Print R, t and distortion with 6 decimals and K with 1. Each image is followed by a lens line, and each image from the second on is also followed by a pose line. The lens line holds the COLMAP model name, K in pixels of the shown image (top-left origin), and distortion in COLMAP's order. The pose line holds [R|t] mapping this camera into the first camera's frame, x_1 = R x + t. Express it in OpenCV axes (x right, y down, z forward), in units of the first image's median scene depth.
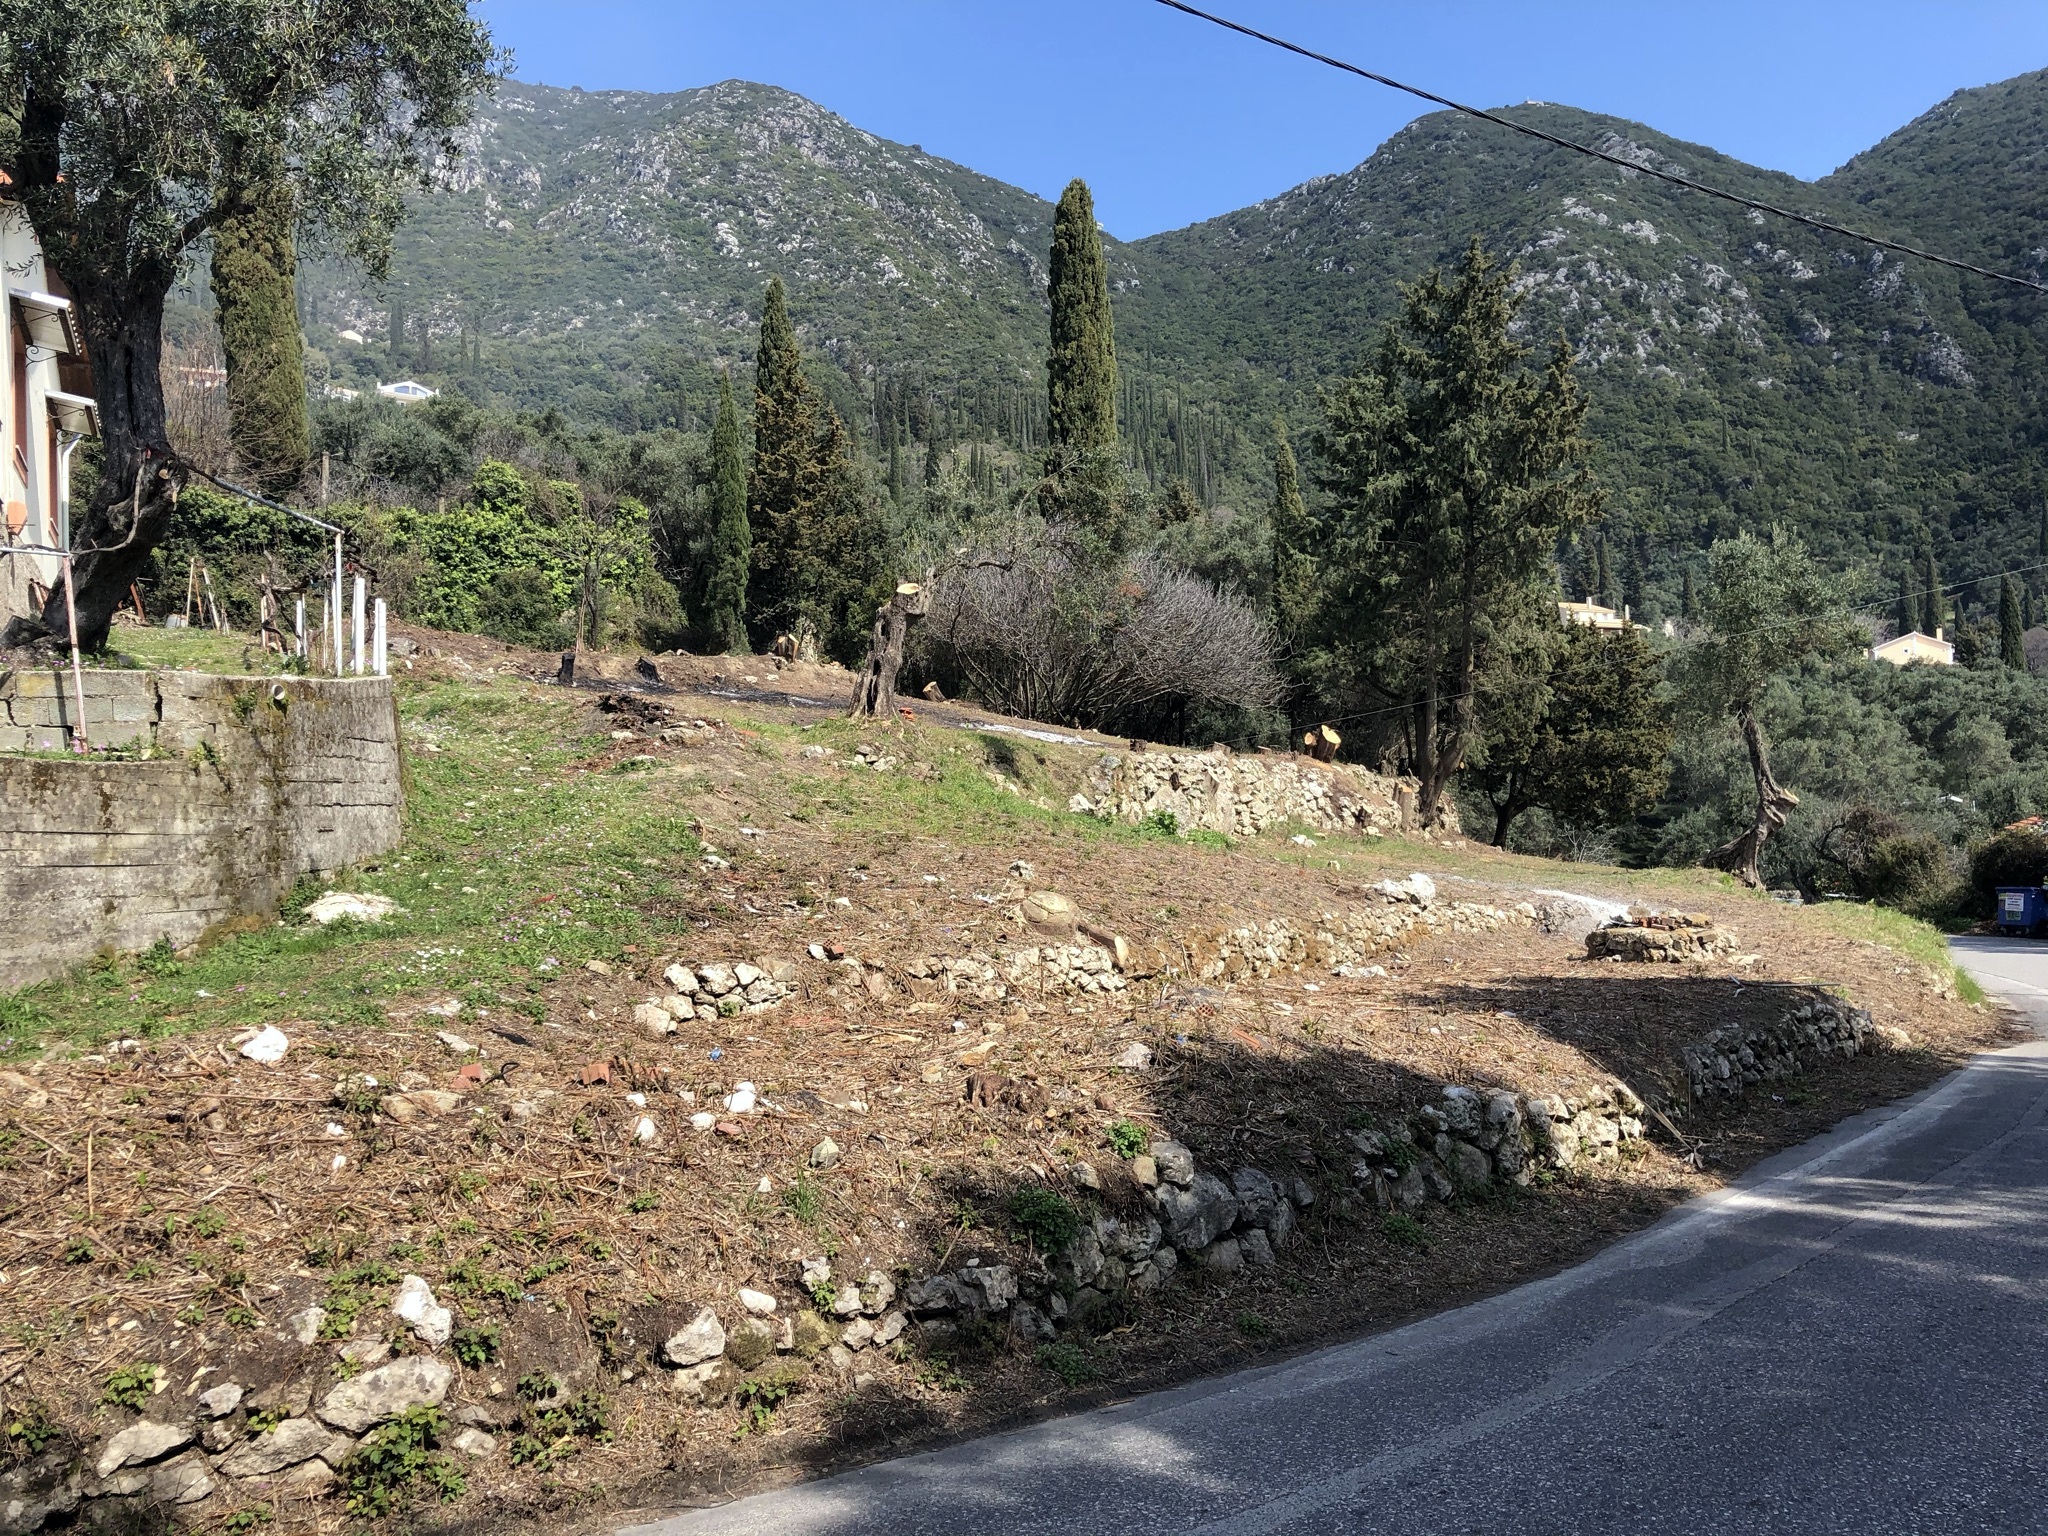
lens RADIAL K [[1775.7, 0, 1032.0], [0, 1775.7, 868.9], [0, 0, 1]] dist [0.110237, -0.258761]
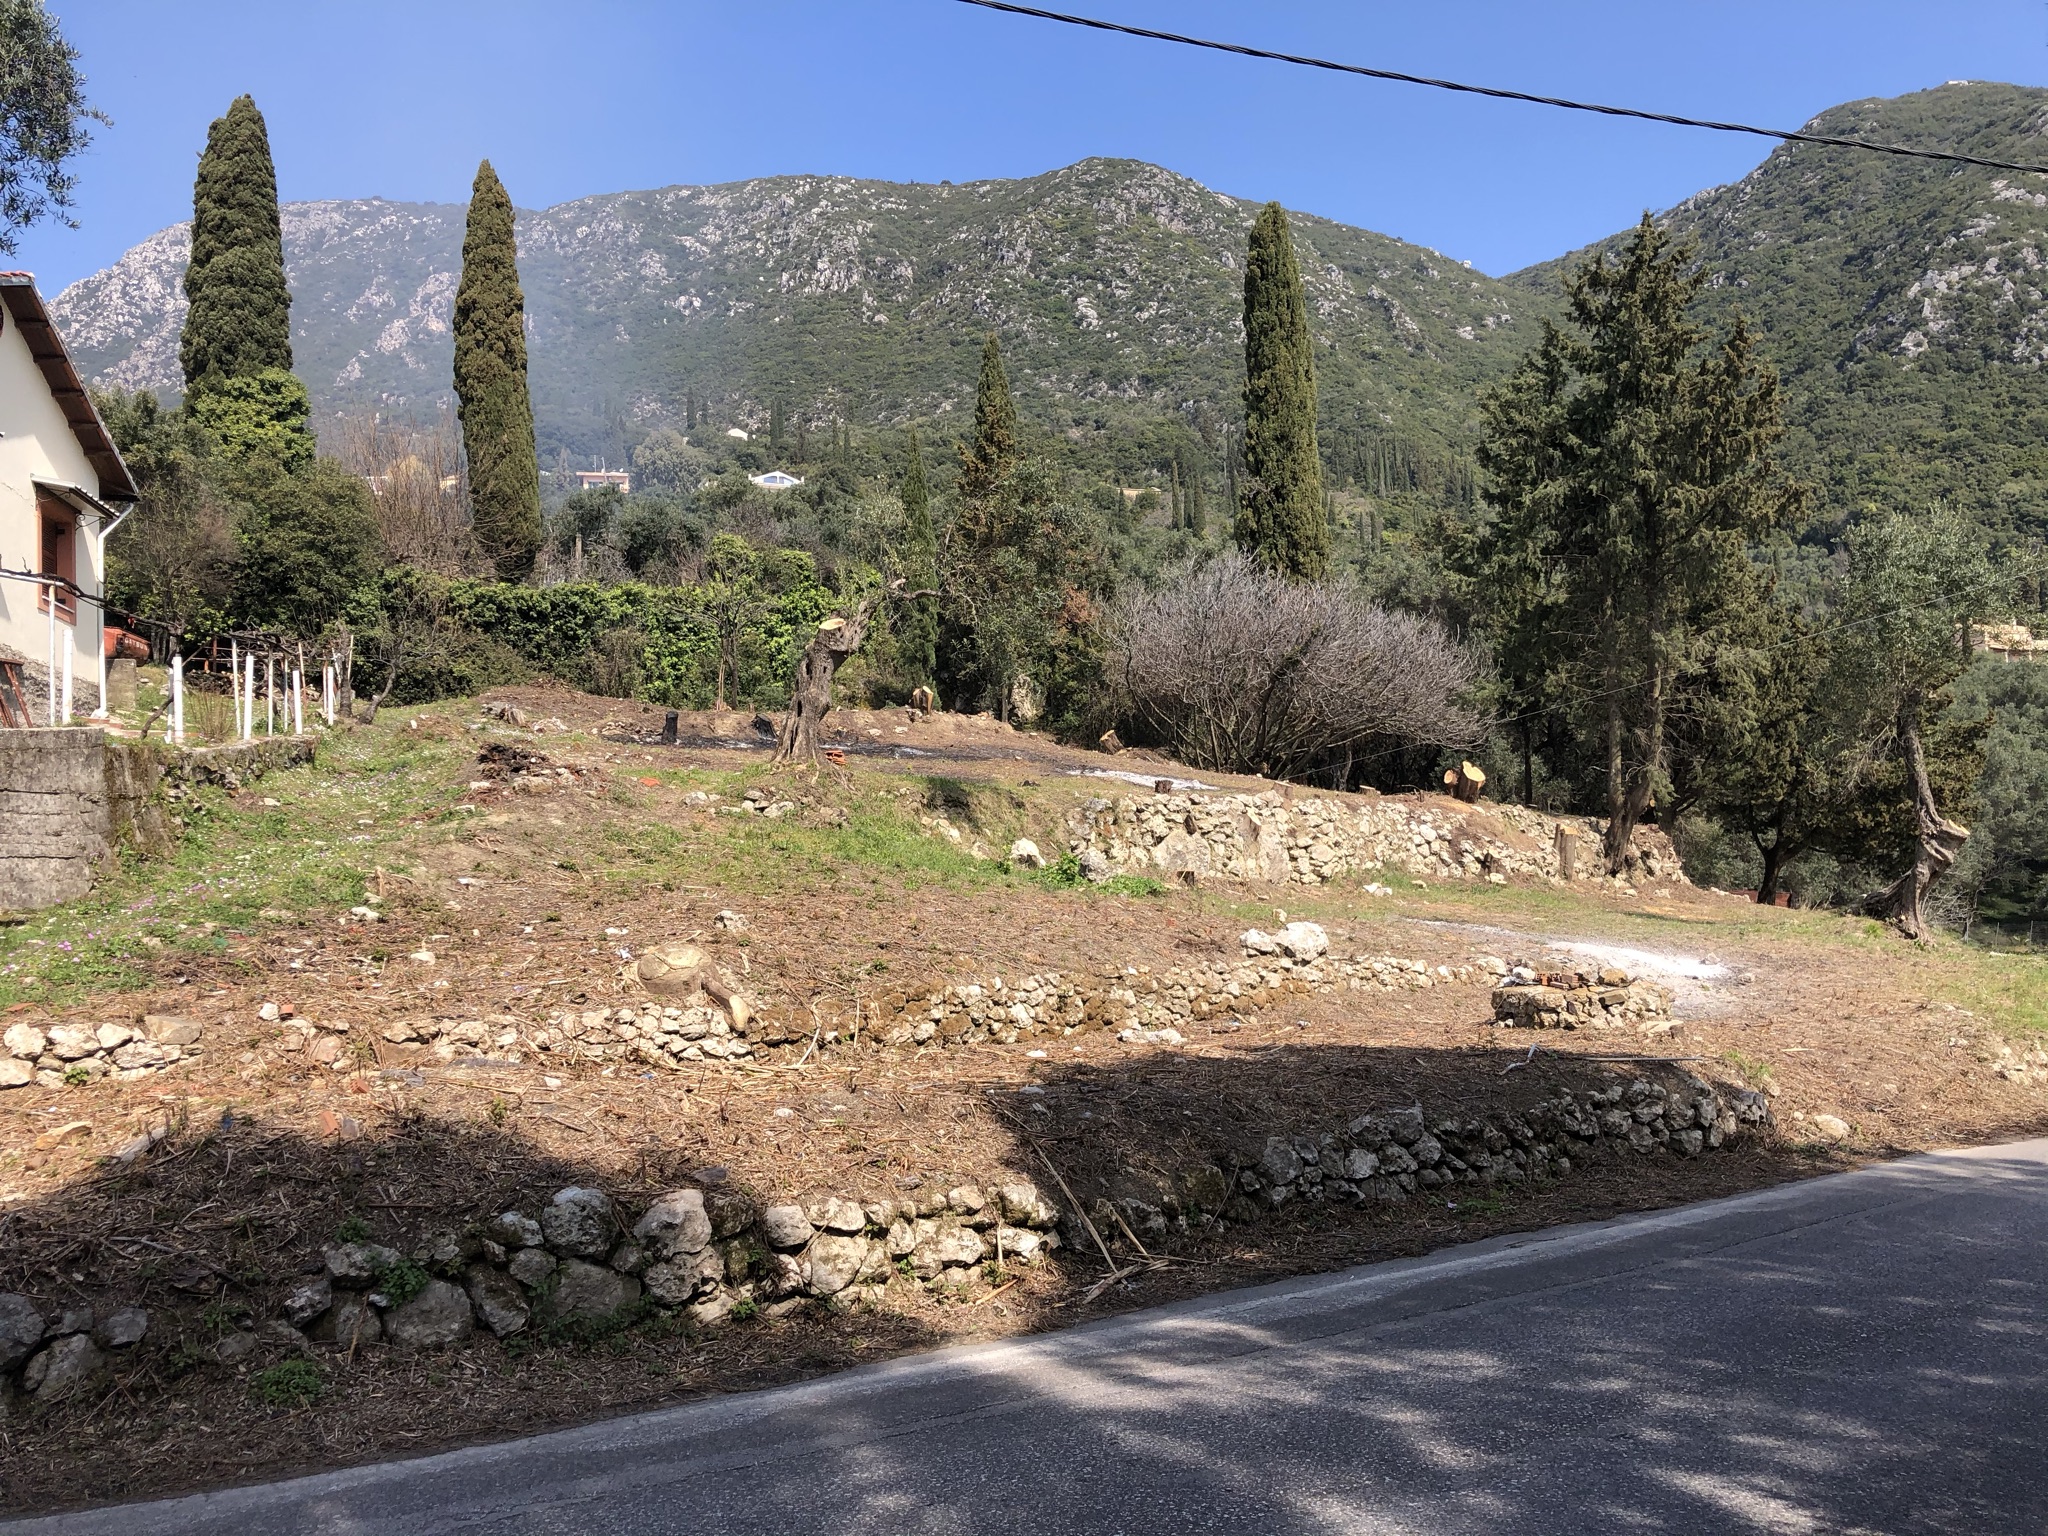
lens RADIAL K [[1767.0, 0, 1028.9], [0, 1767.0, 861.3], [0, 0, 1]] dist [0.089488, -0.127781]
pose [[0.970084, -0.014878, -0.242312, 0.122730], [0.005677, 0.999238, -0.038625, 0.002240], [0.242702, 0.036094, 0.969429, 0.058564]]
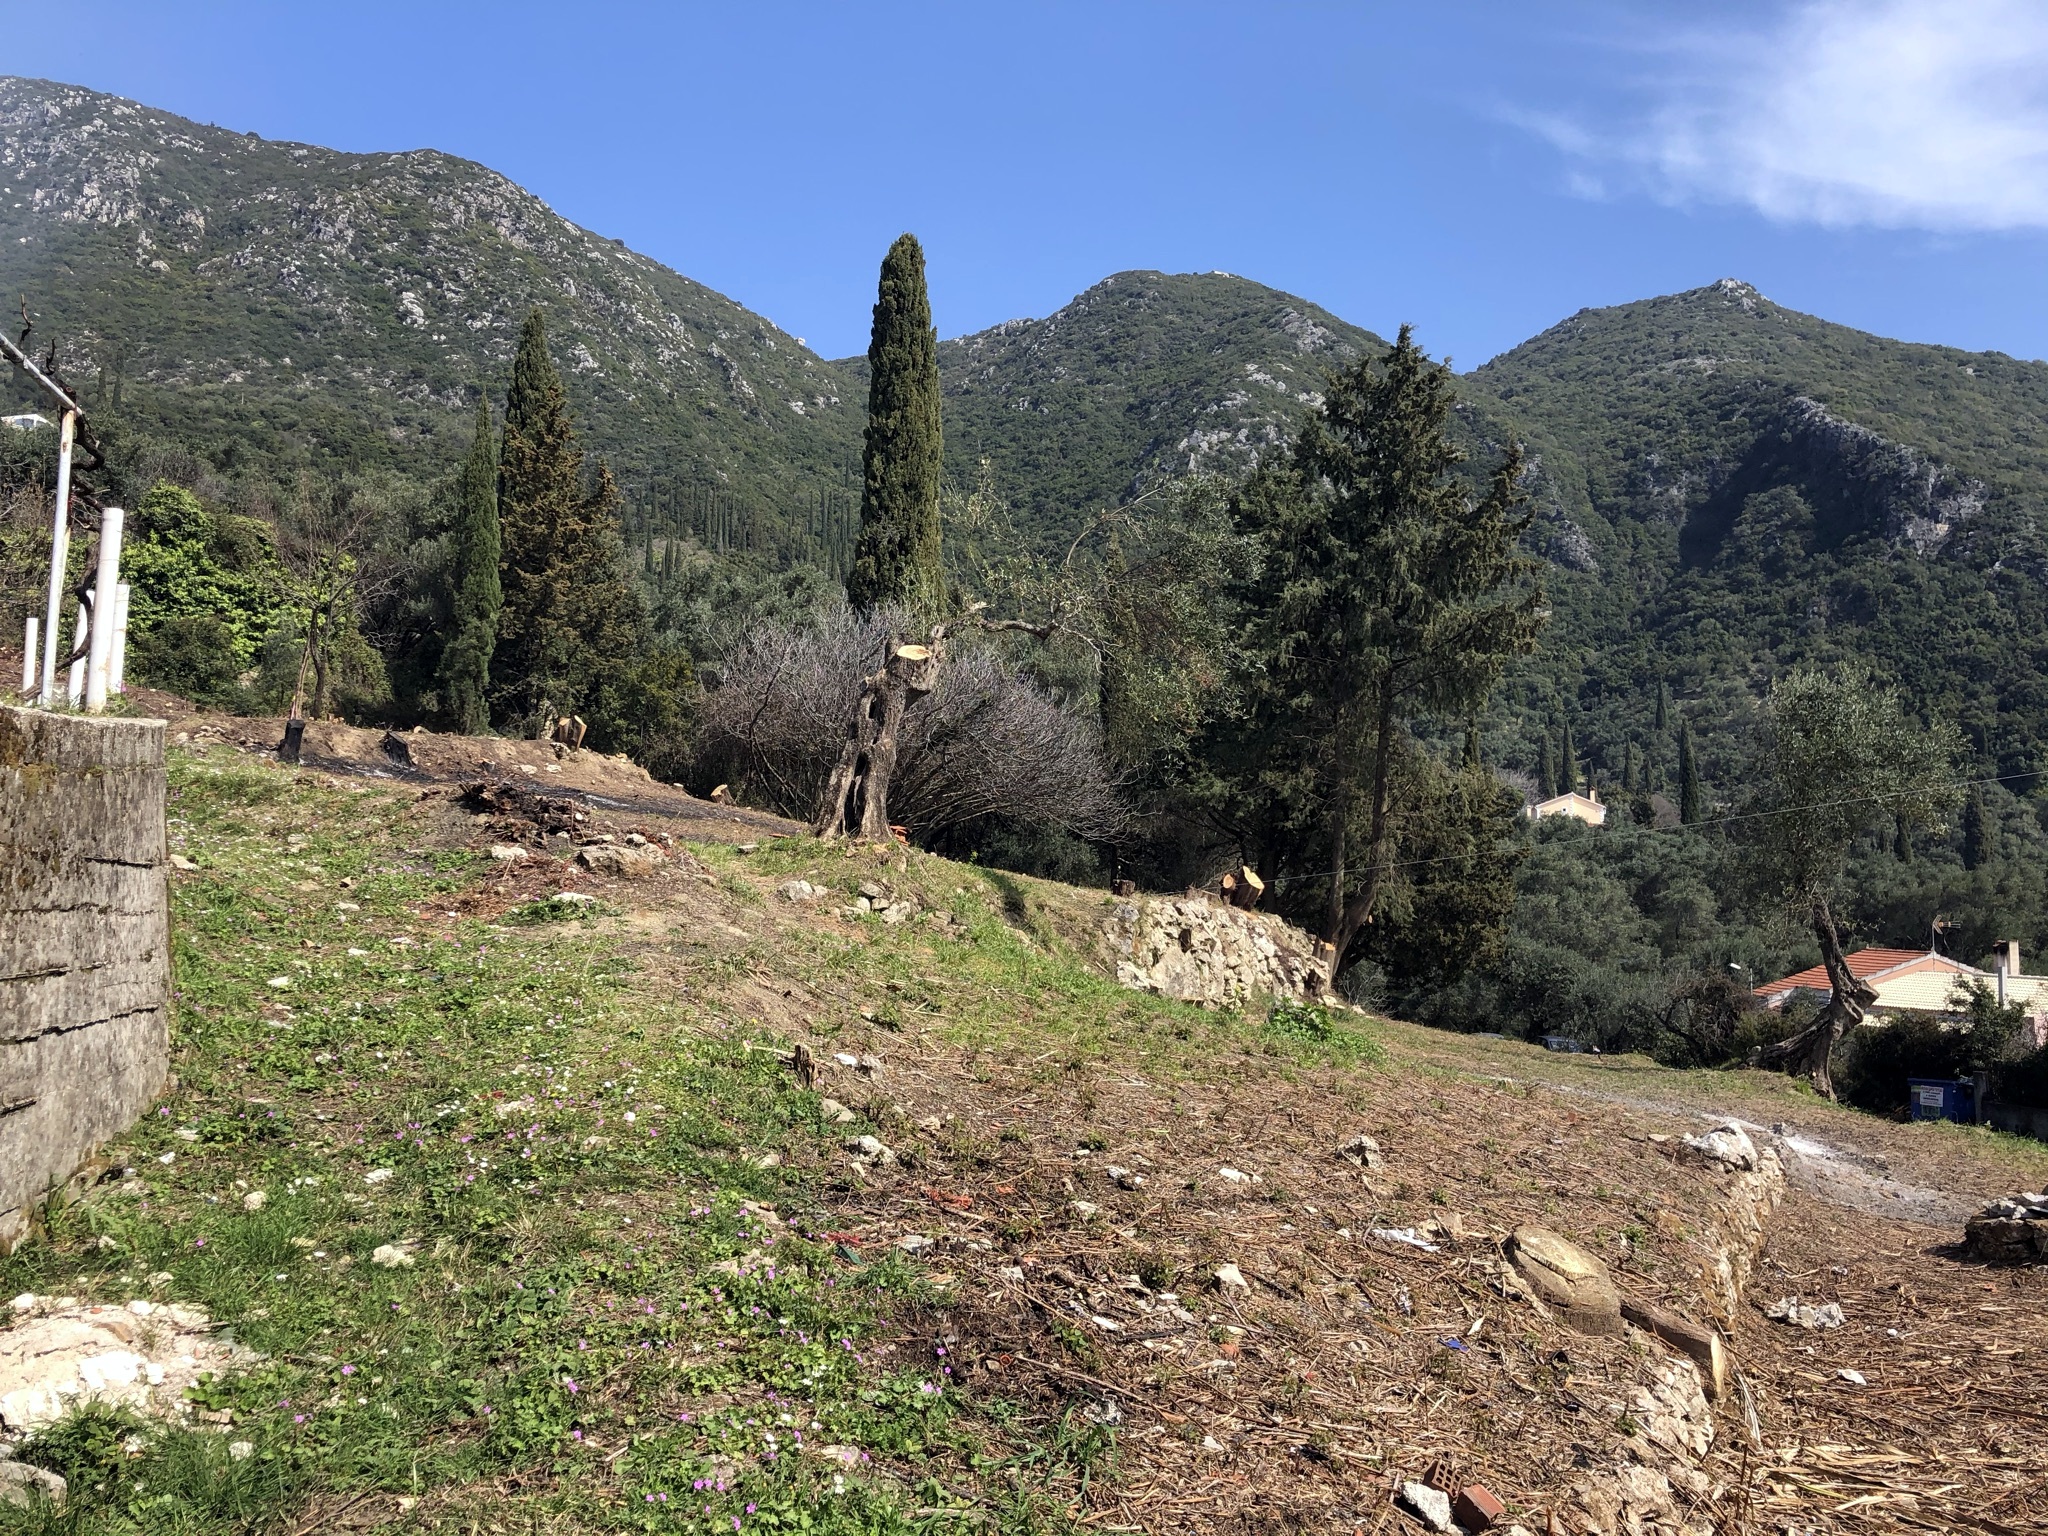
lens RADIAL K [[1733.5, 0, 1019.2], [0, 1733.5, 834.4], [0, 0, 1]] dist [0.010209, 0.014257]
pose [[0.978170, 0.054172, 0.200622, -0.075662], [-0.037324, 0.995524, -0.086832, -0.015672], [-0.204428, 0.077449, 0.975813, 0.170270]]
